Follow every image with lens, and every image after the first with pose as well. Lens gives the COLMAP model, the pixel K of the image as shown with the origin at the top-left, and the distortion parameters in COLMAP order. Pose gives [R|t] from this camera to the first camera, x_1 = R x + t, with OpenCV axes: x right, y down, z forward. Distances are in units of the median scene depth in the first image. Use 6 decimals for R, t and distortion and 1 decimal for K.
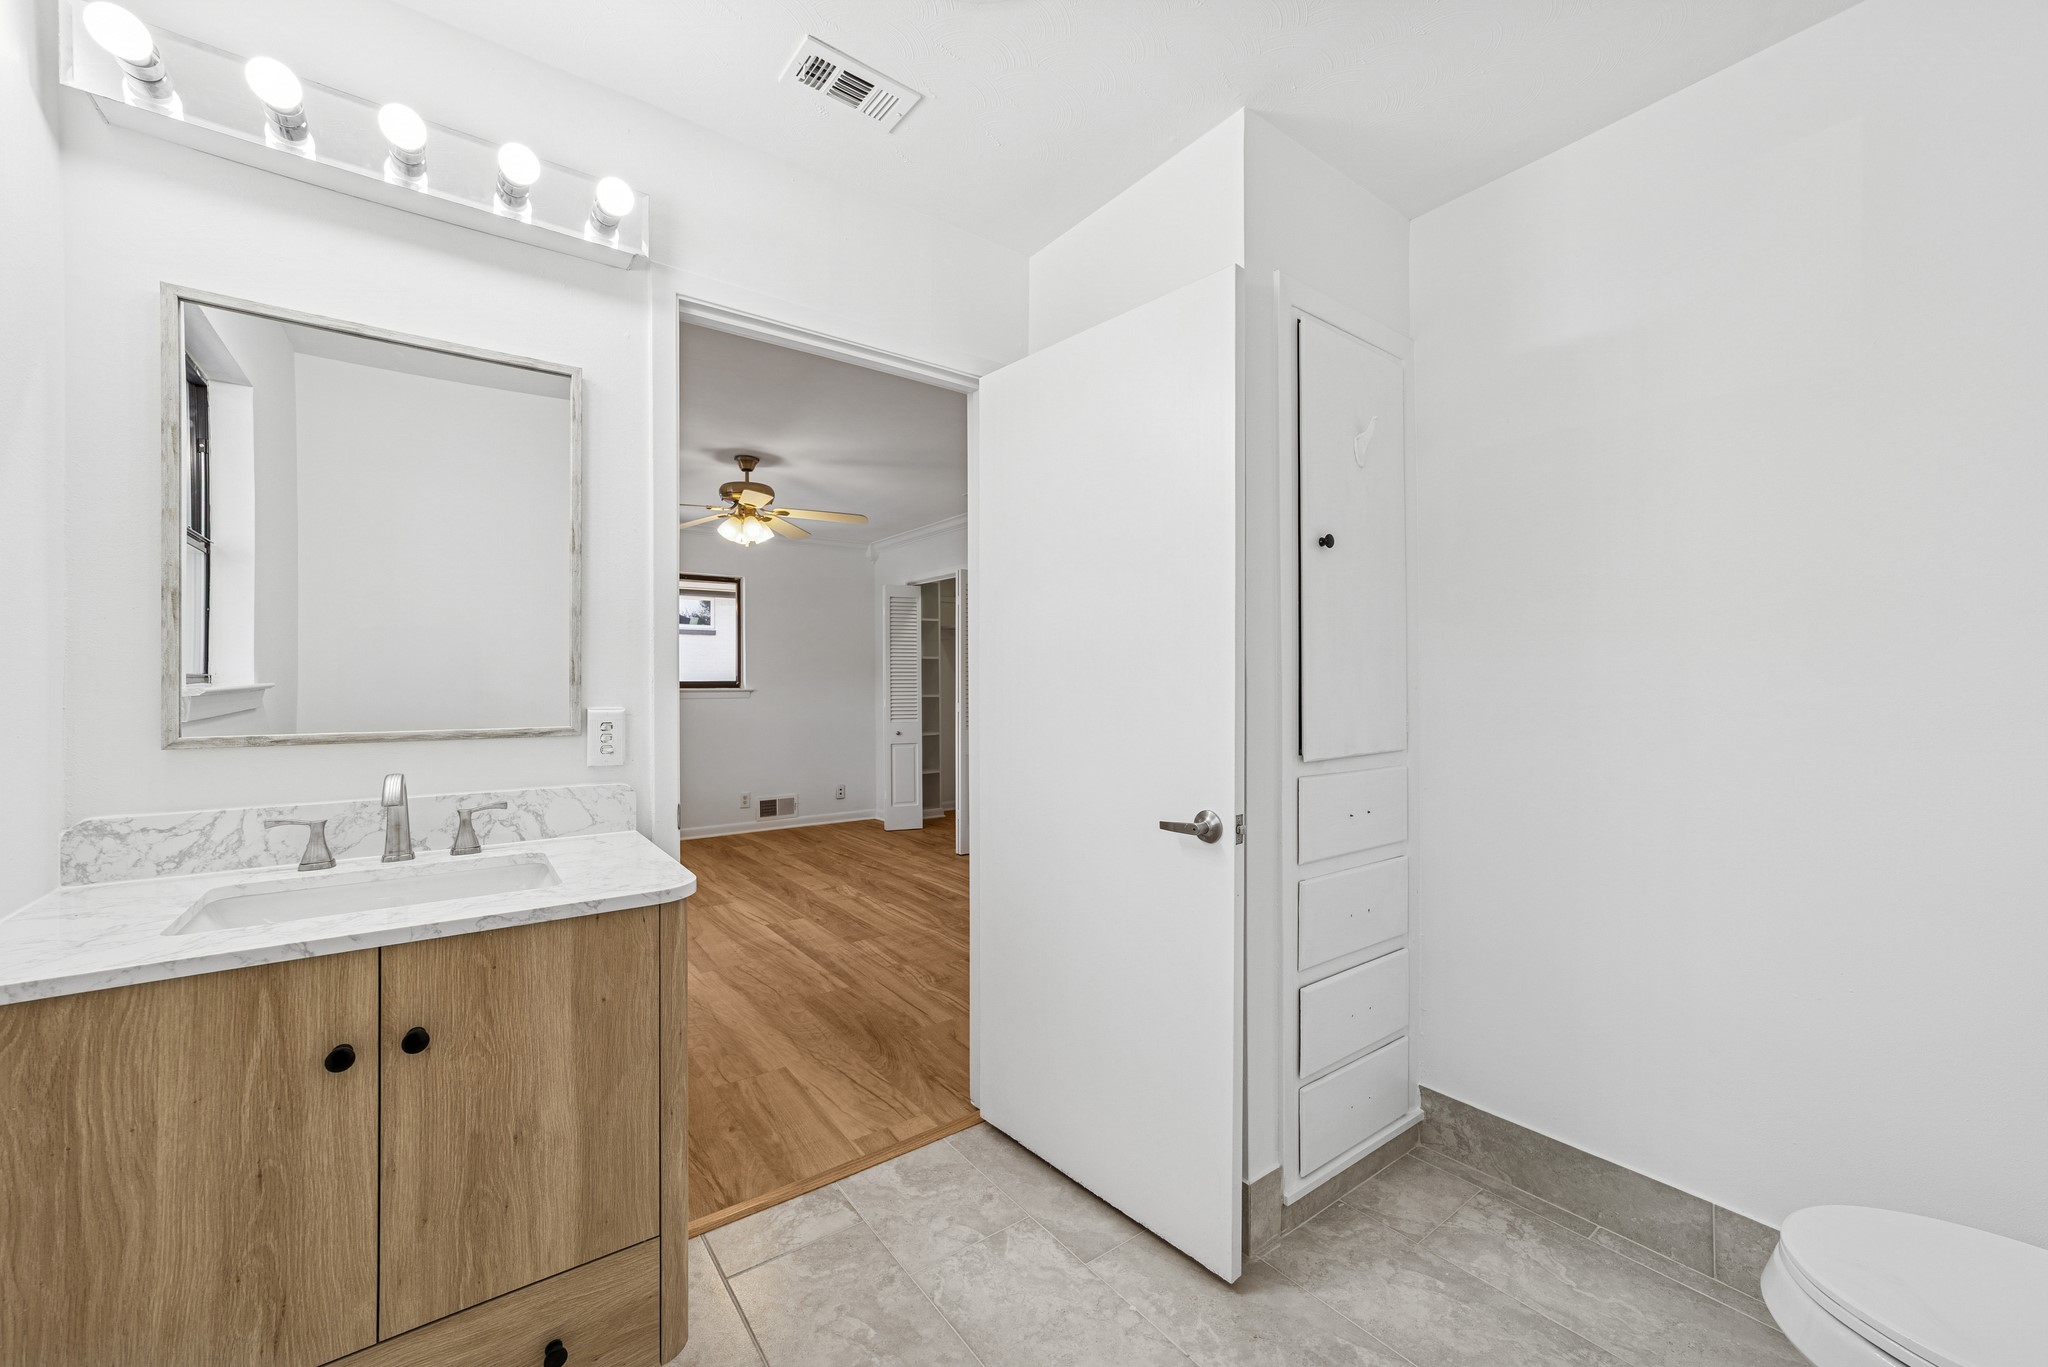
lens RADIAL K [[801.8, 0, 1032.6], [0, 801.8, 679.7], [0, 0, 1]] dist [-0.020338, 0.009522]
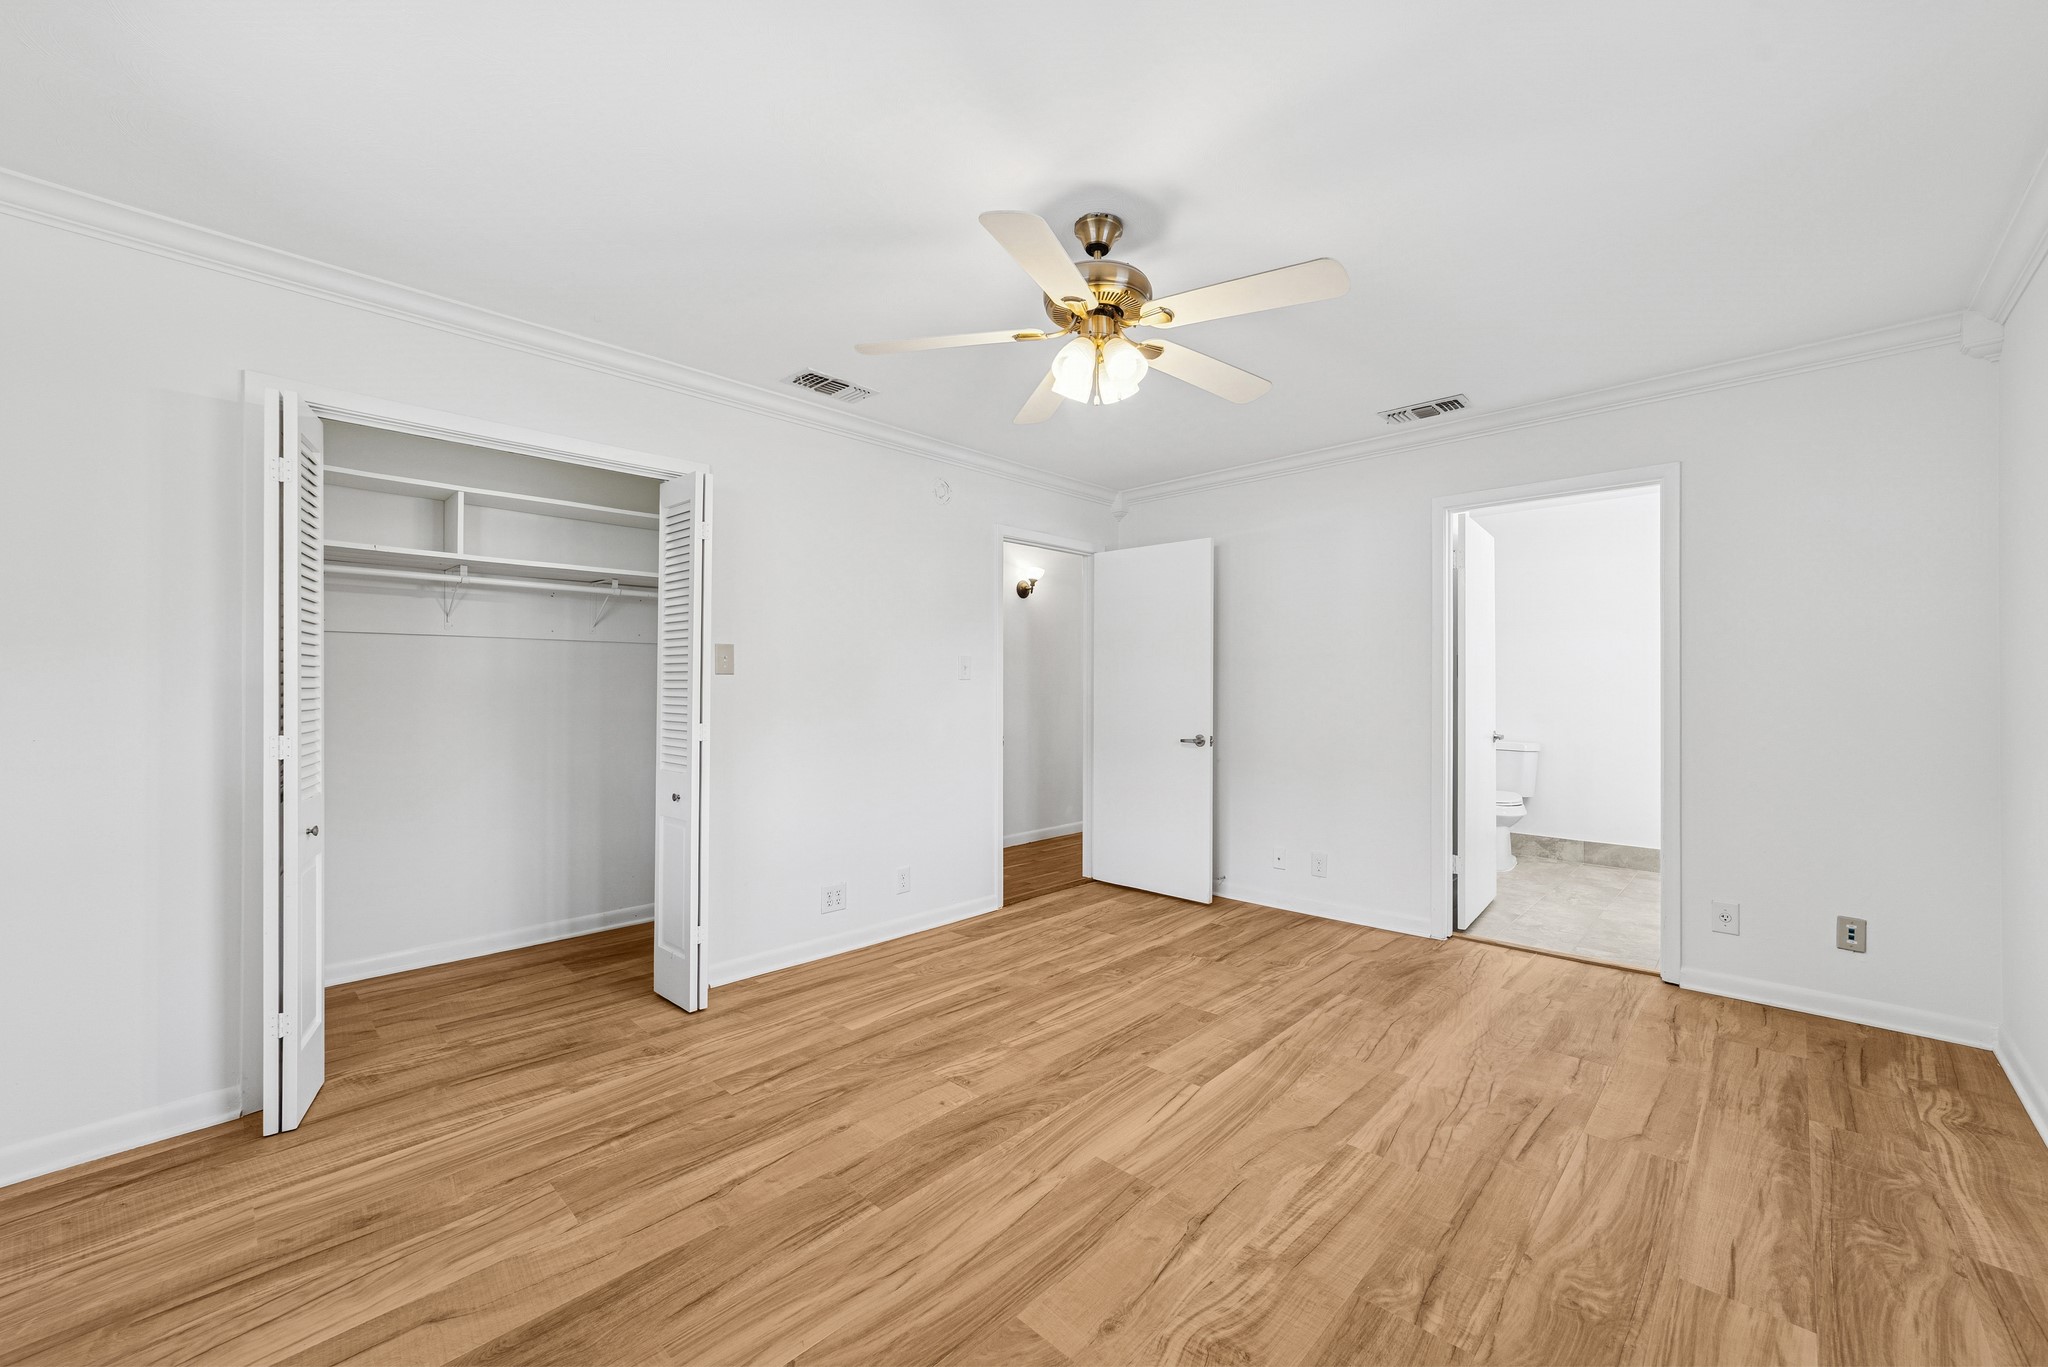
lens RADIAL K [[801.8, 0, 1032.6], [0, 801.8, 679.7], [0, 0, 1]] dist [-0.020338, 0.009522]
pose [[-0.154134, 0.005681, 0.988034, -0.997516], [-0.000429, 0.999983, -0.005816, 0.004569], [-0.988050, -0.001320, -0.154129, 1.333427]]
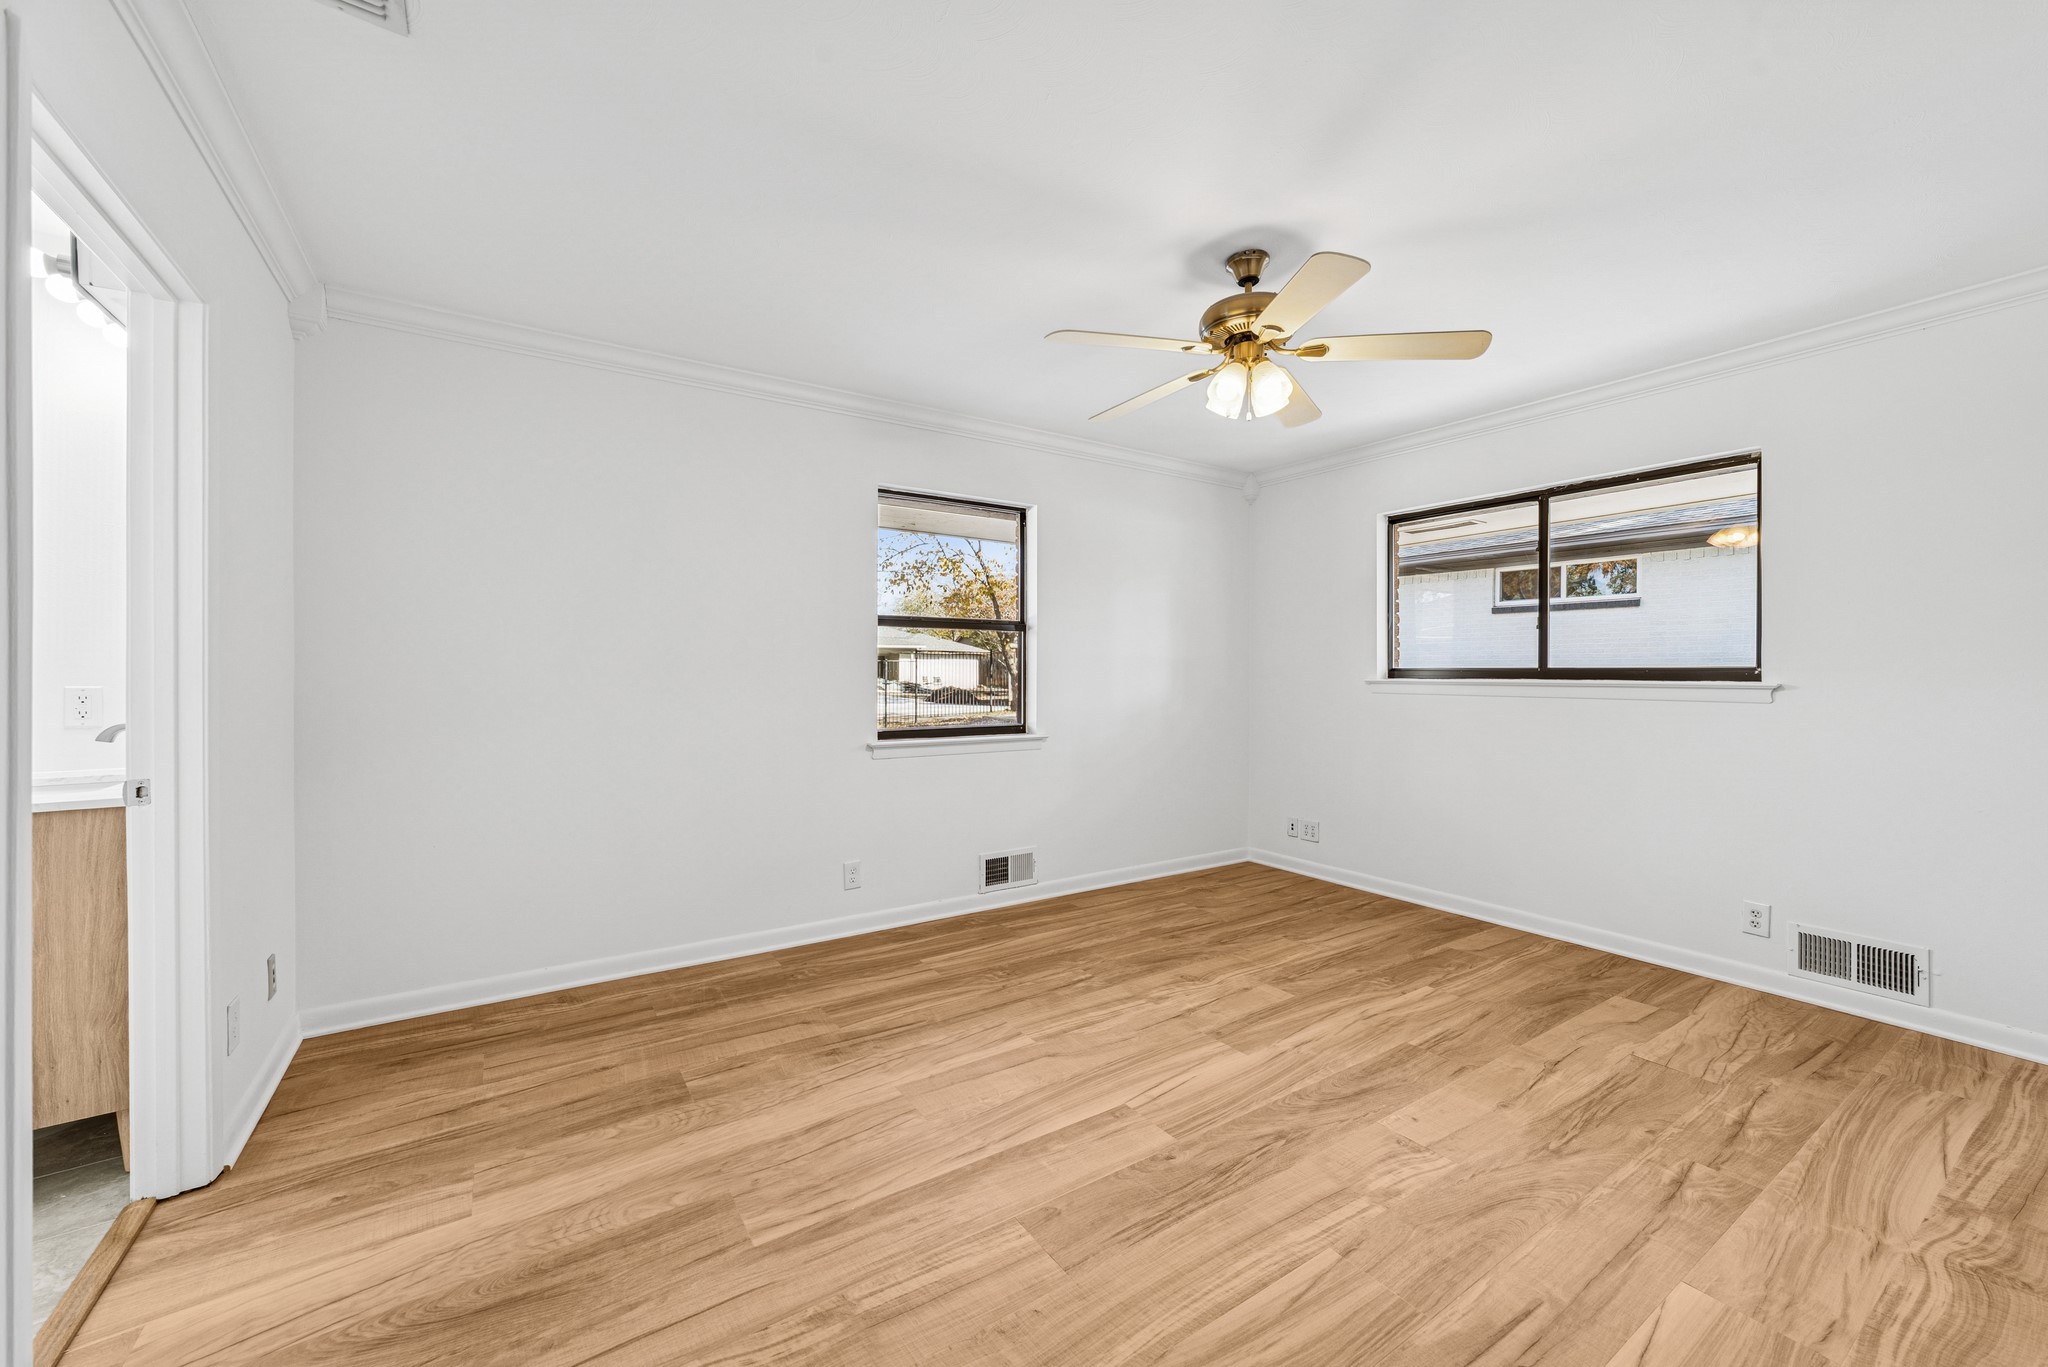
lens RADIAL K [[801.8, 0, 1032.6], [0, 801.8, 679.7], [0, 0, 1]] dist [-0.020338, 0.009522]
pose [[-0.065017, 0.008320, -0.997849, 0.239231], [0.000492, 0.999965, 0.008306, 0.008688], [0.997884, 0.000049, -0.065019, 1.063998]]
